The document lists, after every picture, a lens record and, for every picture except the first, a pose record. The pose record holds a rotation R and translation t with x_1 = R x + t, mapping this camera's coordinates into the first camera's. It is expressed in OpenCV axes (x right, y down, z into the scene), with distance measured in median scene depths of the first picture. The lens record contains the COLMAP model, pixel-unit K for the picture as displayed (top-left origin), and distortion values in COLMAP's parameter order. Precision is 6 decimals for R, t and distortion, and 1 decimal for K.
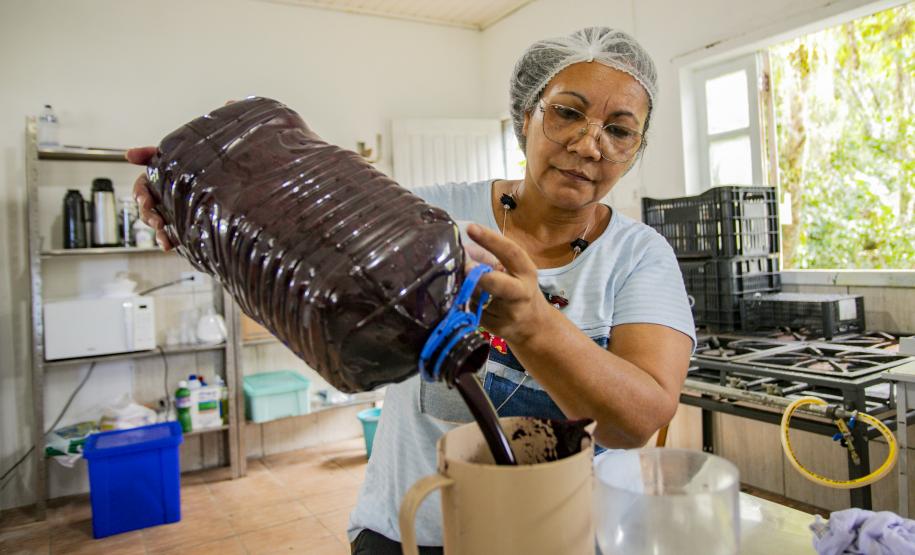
lens RADIAL K [[641.4, 0, 459.1], [0, 641.4, 251.5], [0, 0, 1]] dist [-0.077750, -0.000908]
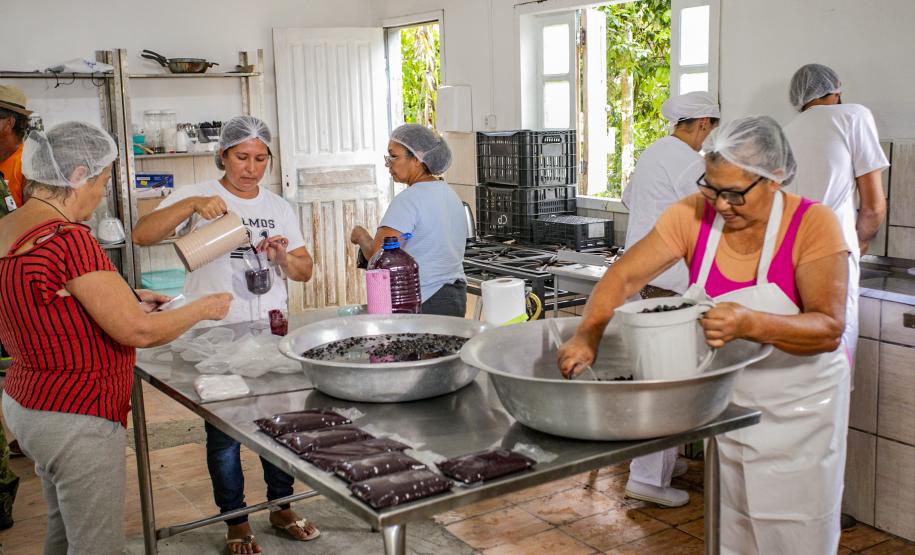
lens RADIAL K [[1020.5, 0, 457.5], [0, 1020.5, 277.5], [0, 0, 1]] dist [0.068035, 0.015413]
pose [[0.998512, 0.019203, 0.051041, 0.169755], [-0.027543, 0.985387, 0.168090, -0.149914], [-0.047067, -0.169245, 0.984449, -1.049542]]
